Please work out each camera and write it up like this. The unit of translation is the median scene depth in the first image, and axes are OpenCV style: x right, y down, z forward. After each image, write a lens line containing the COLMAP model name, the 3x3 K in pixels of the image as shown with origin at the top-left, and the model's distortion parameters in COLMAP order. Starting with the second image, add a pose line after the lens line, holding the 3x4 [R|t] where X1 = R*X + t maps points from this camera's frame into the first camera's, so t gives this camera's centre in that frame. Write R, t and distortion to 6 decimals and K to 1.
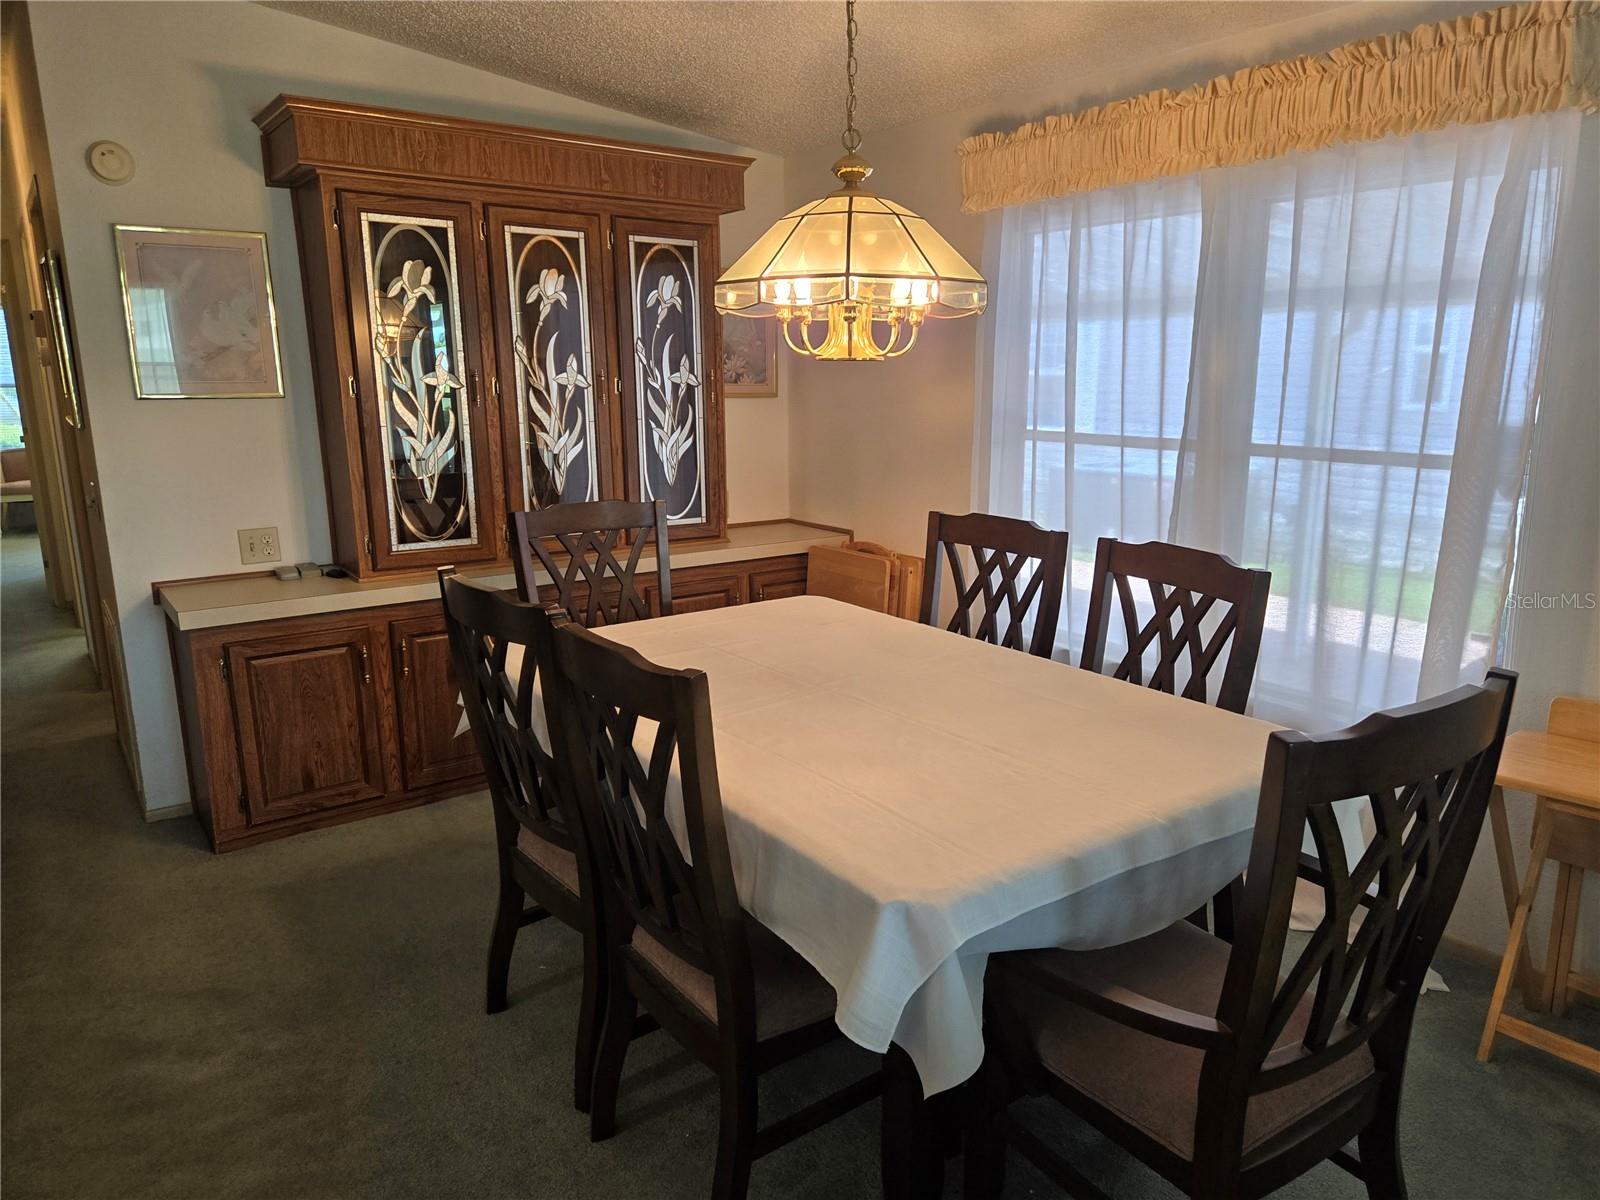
lens RADIAL K [[1061.1, 0, 800.0], [0, 1061.1, 600.0], [0, 0, 1]] dist [0.084064, -0.073853]
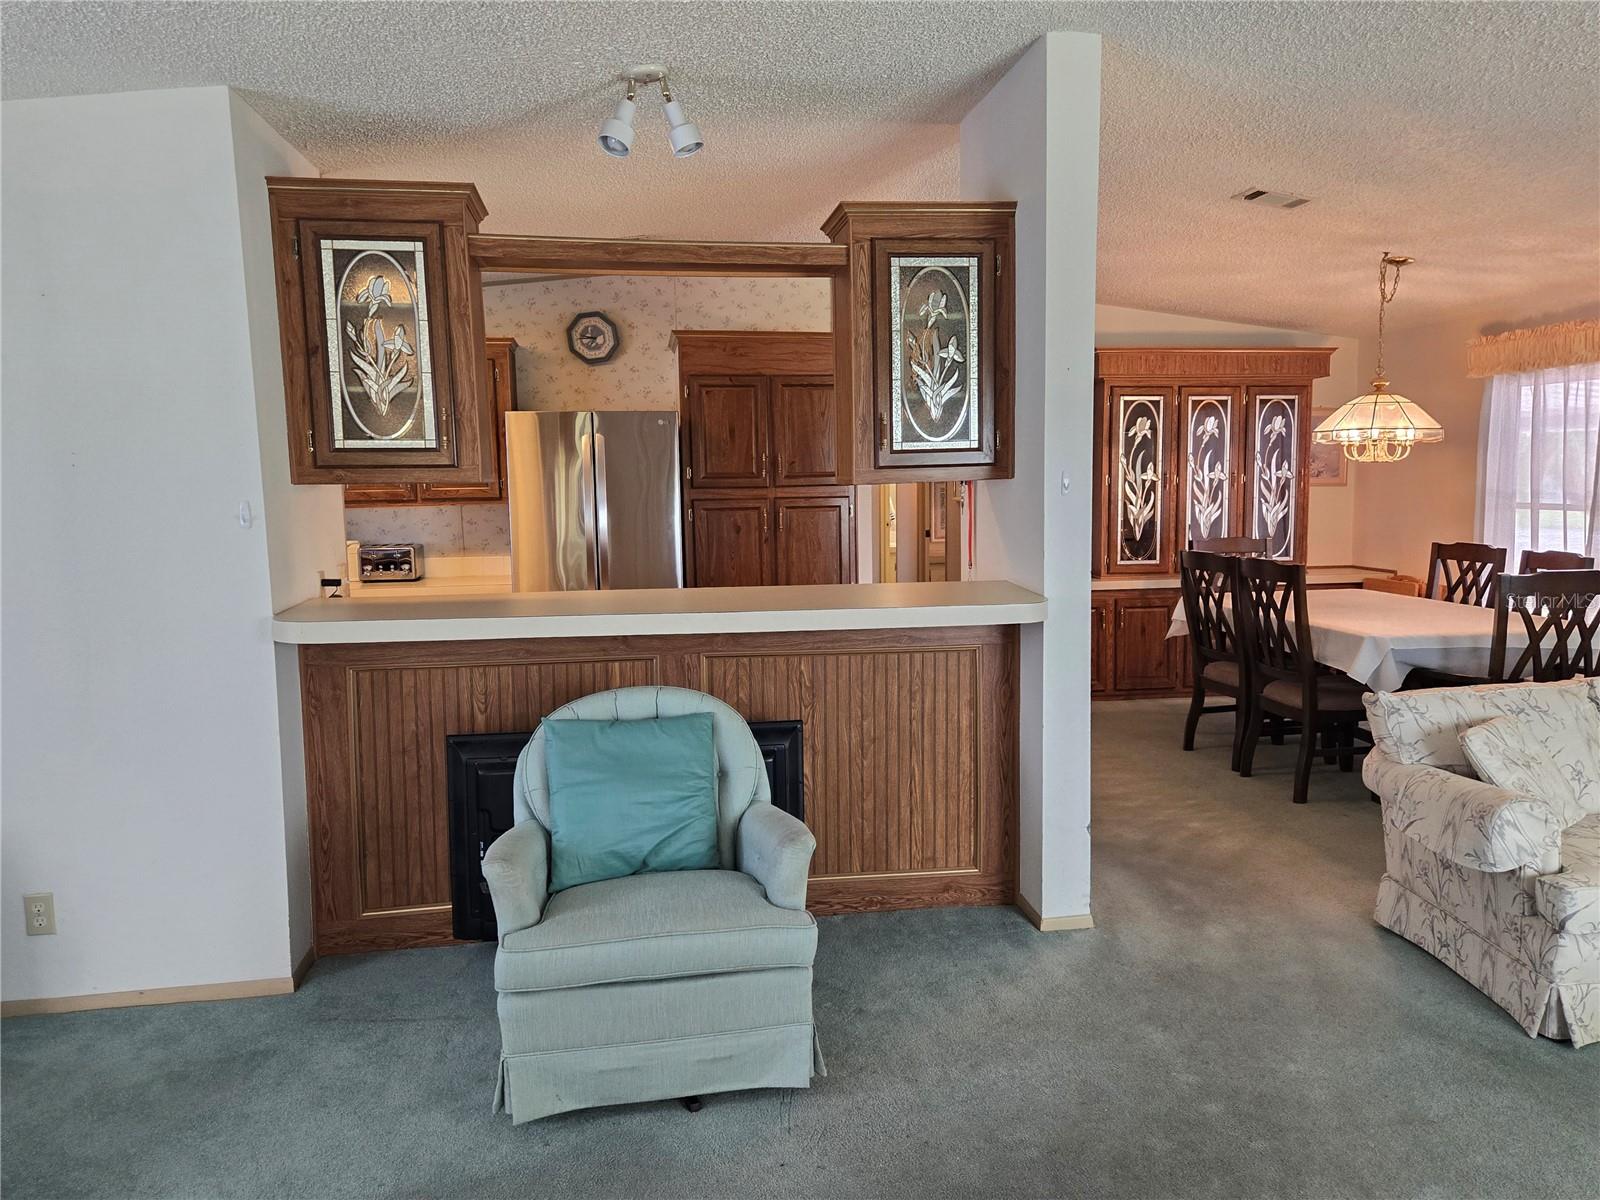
lens RADIAL K [[1136.8, 0, 826.7], [0, 1136.8, 598.2], [0, 0, 1]] dist [0.088227, -0.093070]
pose [[0.897839, 0.039752, -0.438526, 0.052501], [-0.086336, 0.992478, -0.086799, 0.228347], [0.431777, 0.115792, 0.894517, -1.010487]]
